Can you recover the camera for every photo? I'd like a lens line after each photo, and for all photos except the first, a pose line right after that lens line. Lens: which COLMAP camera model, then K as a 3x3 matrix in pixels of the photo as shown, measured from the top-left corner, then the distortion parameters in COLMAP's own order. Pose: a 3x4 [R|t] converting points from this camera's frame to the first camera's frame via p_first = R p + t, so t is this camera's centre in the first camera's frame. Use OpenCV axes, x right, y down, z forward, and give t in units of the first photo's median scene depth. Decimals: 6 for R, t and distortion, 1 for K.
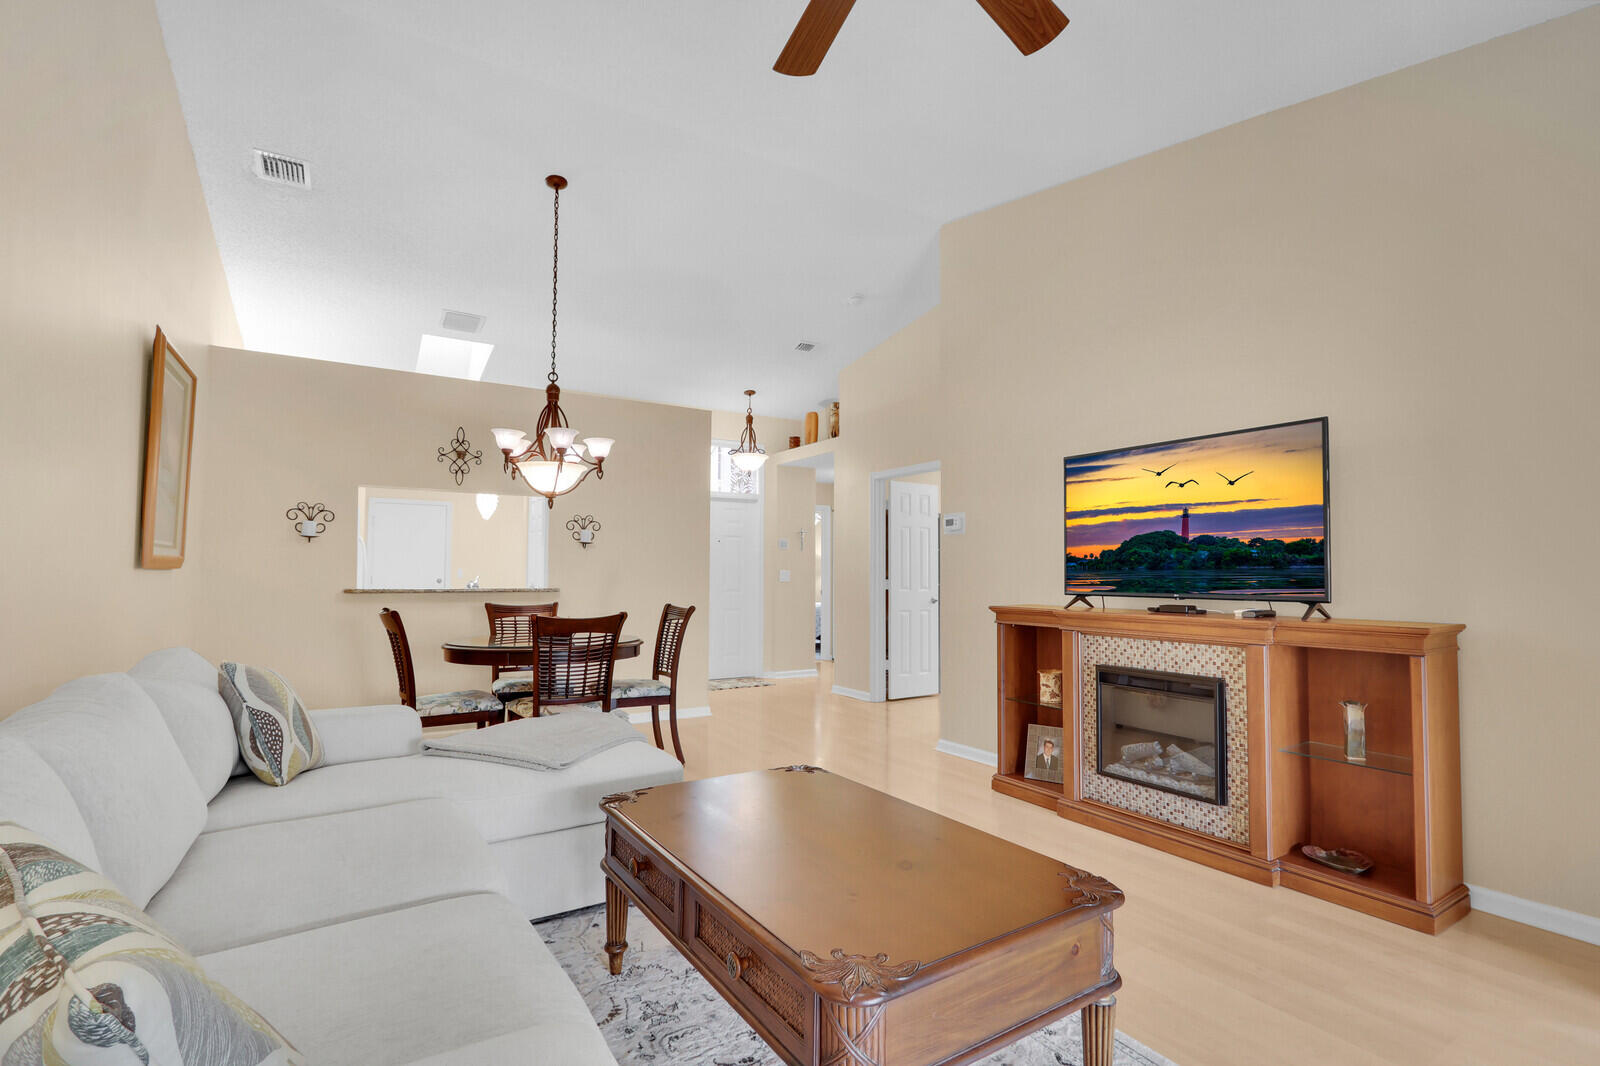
lens RADIAL K [[752.8, 0, 808.8], [0, 752.8, 539.6], [0, 0, 1]] dist [-0.011781, 0.003021]
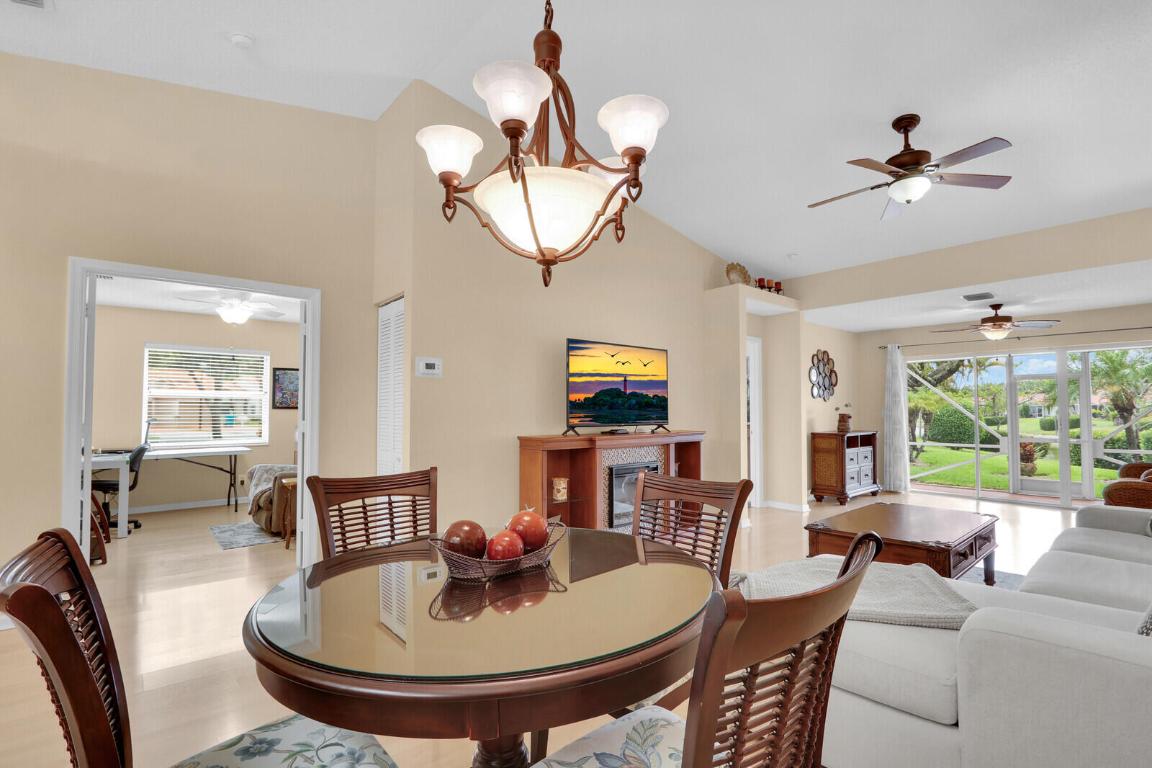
lens RADIAL K [[542.0, 0, 572.4], [0, 542.0, 381.6], [0, 0, 1]] dist [-0.011781, 0.003021]
pose [[-0.155573, 0.051646, 0.986473, -0.869787], [-0.049001, 0.996999, -0.059924, 0.053587], [-0.986608, -0.057660, -0.152575, 1.317702]]
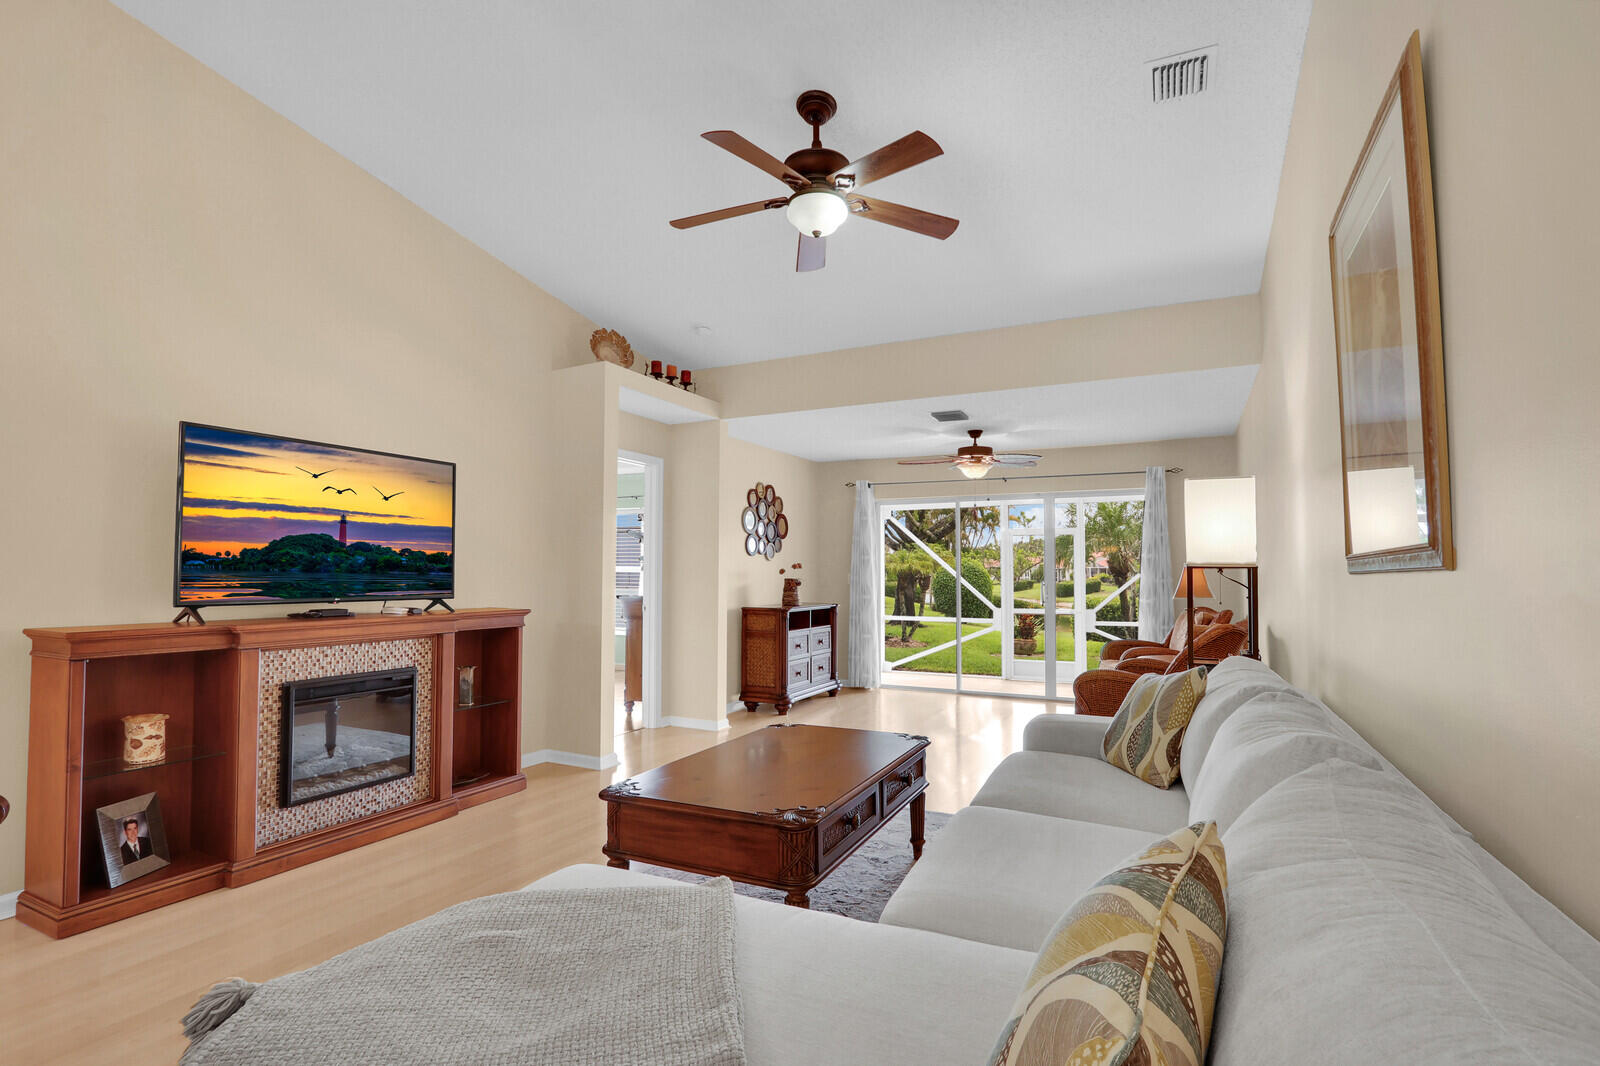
lens RADIAL K [[752.8, 0, 805.0], [0, 752.8, 528.4], [0, 0, 1]] dist [-0.011781, 0.003021]
pose [[-0.515135, 0.048232, 0.855751, -0.689925], [-0.045628, 0.995457, -0.083573, 0.033607], [-0.855894, -0.082097, -0.510594, 0.957596]]
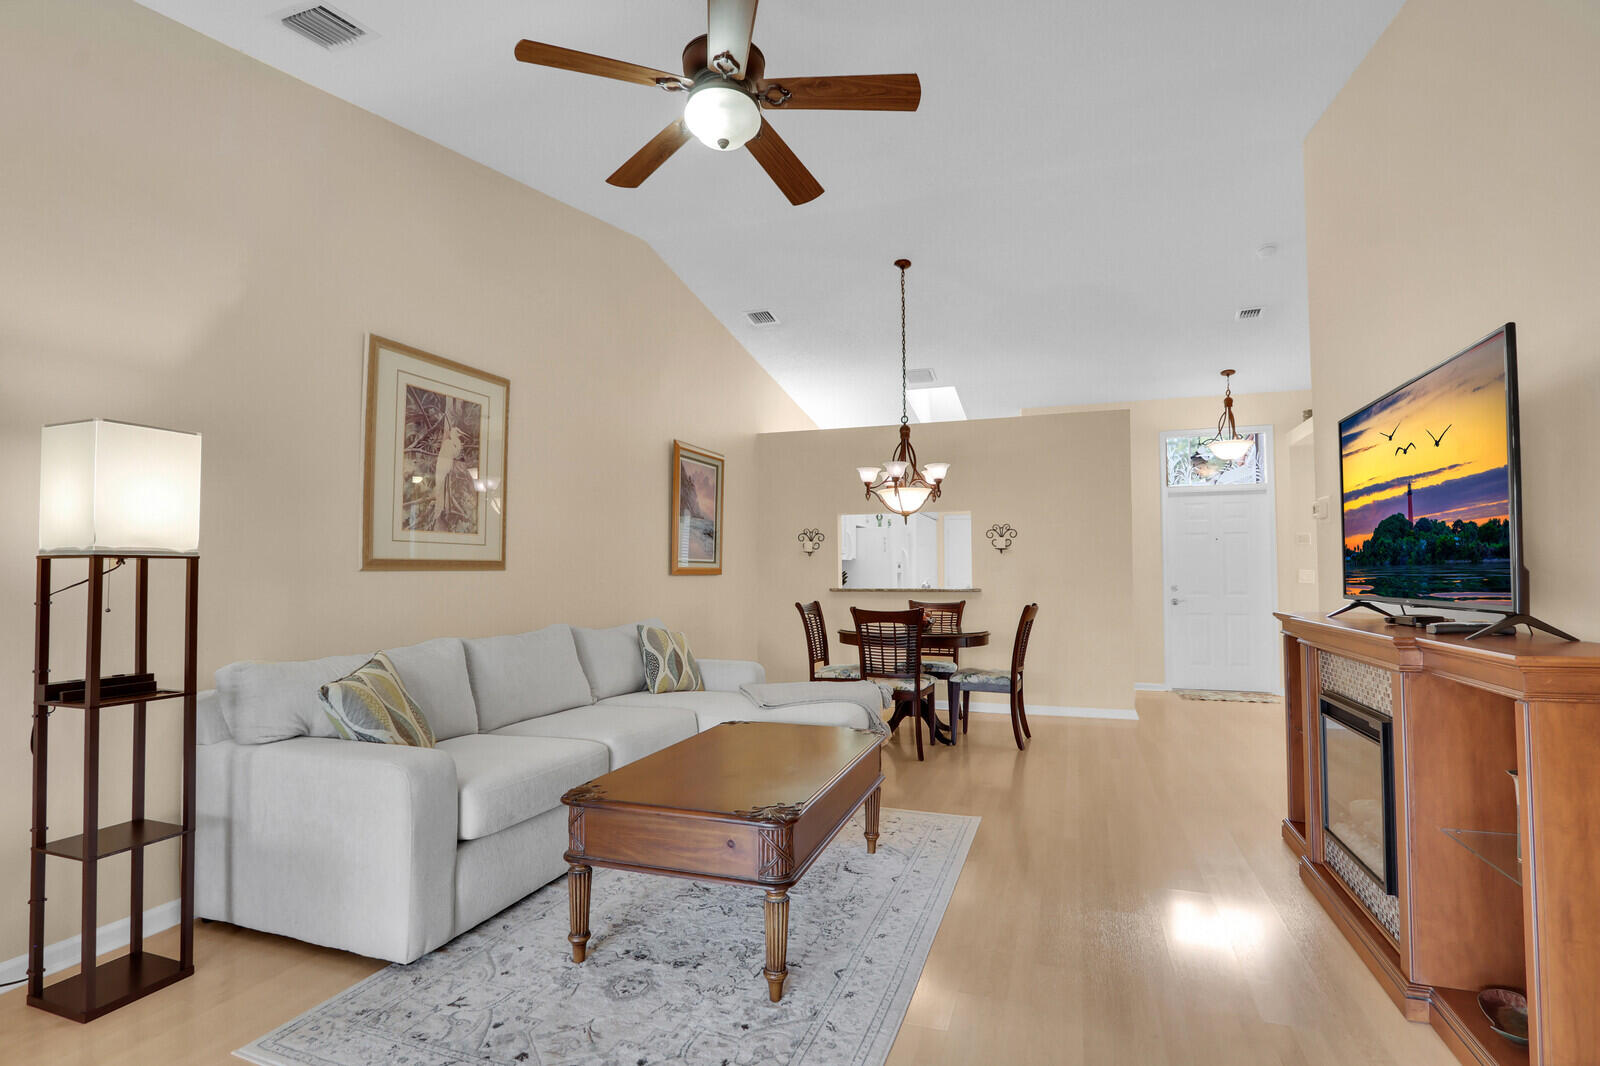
lens RADIAL K [[752.8, 0, 808.0], [0, 752.8, 543.9], [0, 0, 1]] dist [-0.011781, 0.003021]
pose [[0.629031, -0.039084, -0.776397, 0.674362], [0.042188, 0.998980, -0.016108, 0.005419], [0.776235, -0.022622, 0.630038, 0.096983]]
